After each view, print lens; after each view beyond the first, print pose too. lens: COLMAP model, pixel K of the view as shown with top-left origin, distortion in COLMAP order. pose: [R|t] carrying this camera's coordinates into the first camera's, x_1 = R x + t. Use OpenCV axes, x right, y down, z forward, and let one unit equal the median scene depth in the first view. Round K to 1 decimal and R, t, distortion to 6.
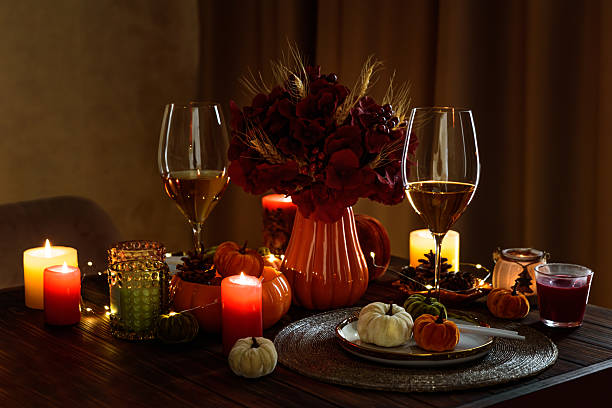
lens RADIAL K [[1077.4, 0, 319.2], [0, 1077.4, 202.8], [0, 0, 1]] dist [0.131372, 0.000000]
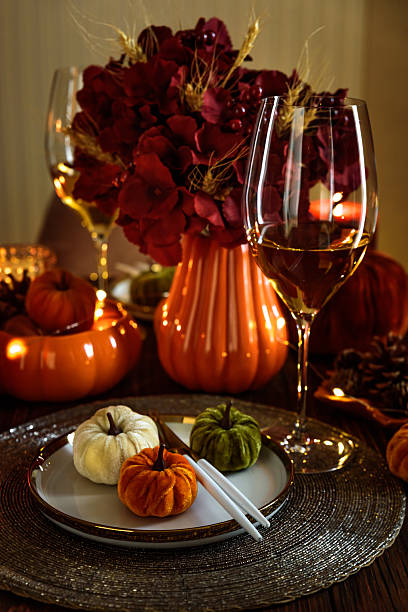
lens RADIAL K [[1077.4, 0, 207.8], [0, 1077.4, 302.6], [0, 0, 1]] dist [0.131372, 0.000000]
pose [[0.777533, 0.177185, -0.603364, 0.430621], [-0.094270, 0.981484, 0.166743, -0.070875], [0.621736, -0.072769, 0.779839, 0.516626]]
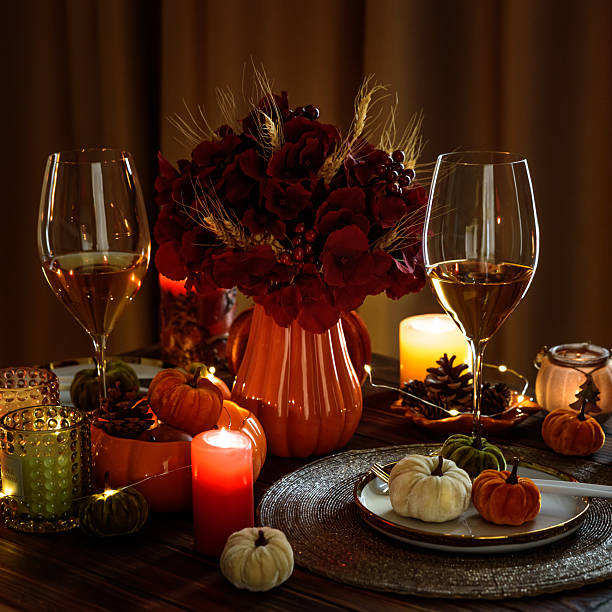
lens RADIAL K [[1611.6, 0, 283.3], [0, 1611.6, 297.3], [0, 0, 1]] dist [0.128561, 0.000000]
pose [[0.986948, -0.051352, 0.152633, -0.165849], [0.039628, 0.996096, 0.078885, -0.083841], [-0.156088, -0.071807, 0.985130, 0.023399]]
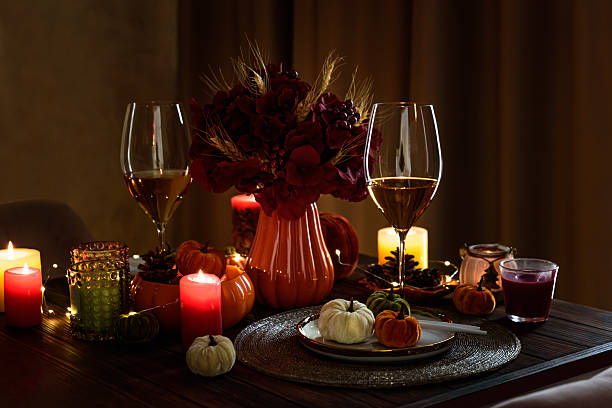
lens RADIAL K [[1077.4, 0, 308.7], [0, 1077.4, 205.3], [0, 0, 1]] dist [0.131372, 0.000000]
pose [[0.999891, -0.013181, -0.006653, 0.032195], [0.013153, 0.999905, -0.004133, 0.009245], [0.006707, 0.004045, 0.999969, 0.008966]]
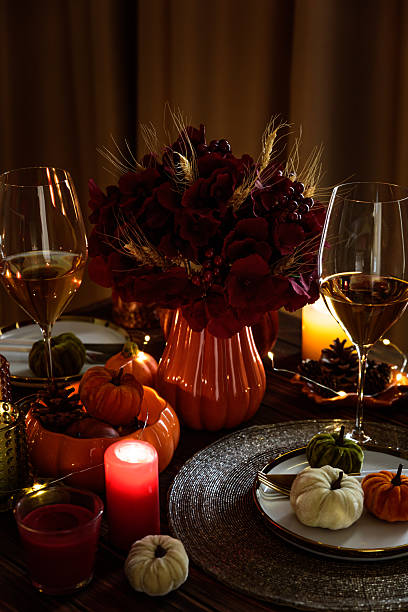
lens RADIAL K [[1077.4, 0, 212.5], [0, 1077.4, 303.0], [0, 0, 1]] dist [0.131372, 0.000000]
pose [[0.993087, -0.046764, 0.107659, -0.084262], [0.022668, 0.976351, 0.214999, -0.176189], [-0.115167, -0.211073, 0.970662, 0.254681]]
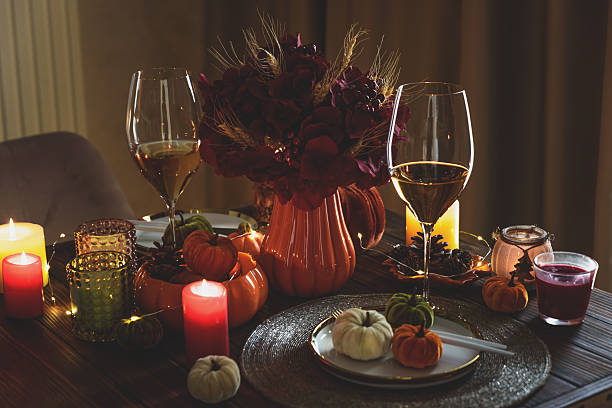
lens RADIAL K [[1077.4, 0, 314.7], [0, 1077.4, 194.4], [0, 0, 1]] dist [0.131372, 0.000000]
pose [[0.998706, 0.001144, -0.050848, 0.062575], [0.005594, 0.991211, 0.132174, -0.117790], [0.050553, -0.132287, 0.989921, 0.097881]]
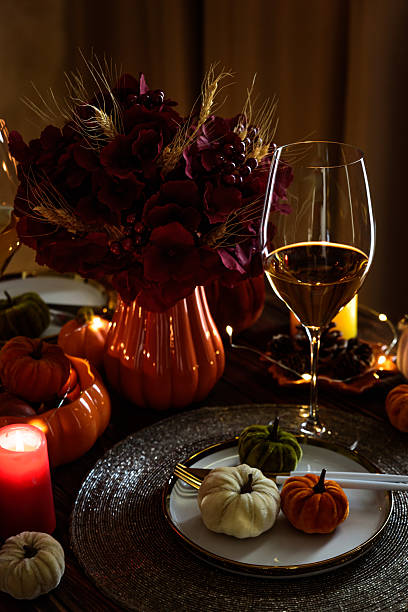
lens RADIAL K [[1077.4, 0, 195.0], [0, 1077.4, 302.3], [0, 0, 1]] dist [0.131372, 0.000000]
pose [[0.997706, -0.007801, -0.067244, 0.081462], [0.025759, 0.962366, 0.270534, -0.179300], [0.062603, -0.271645, 0.960359, 0.335005]]
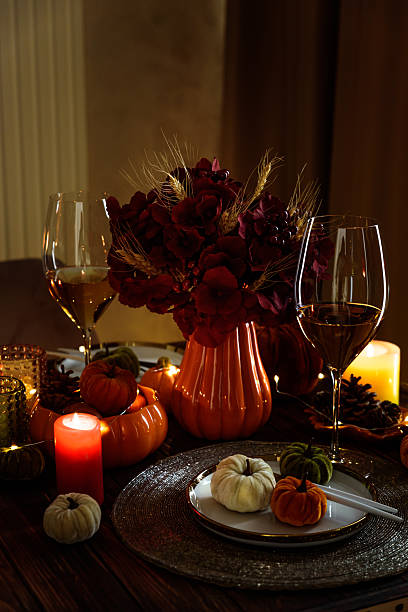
lens RADIAL K [[1077.4, 0, 221.8], [0, 1077.4, 311.8], [0, 0, 1]] dist [0.131372, 0.000000]
pose [[0.975631, 0.055927, -0.212171, 0.201156], [-0.033764, 0.993720, 0.106682, -0.102241], [0.216805, -0.096918, 0.971392, 0.176390]]
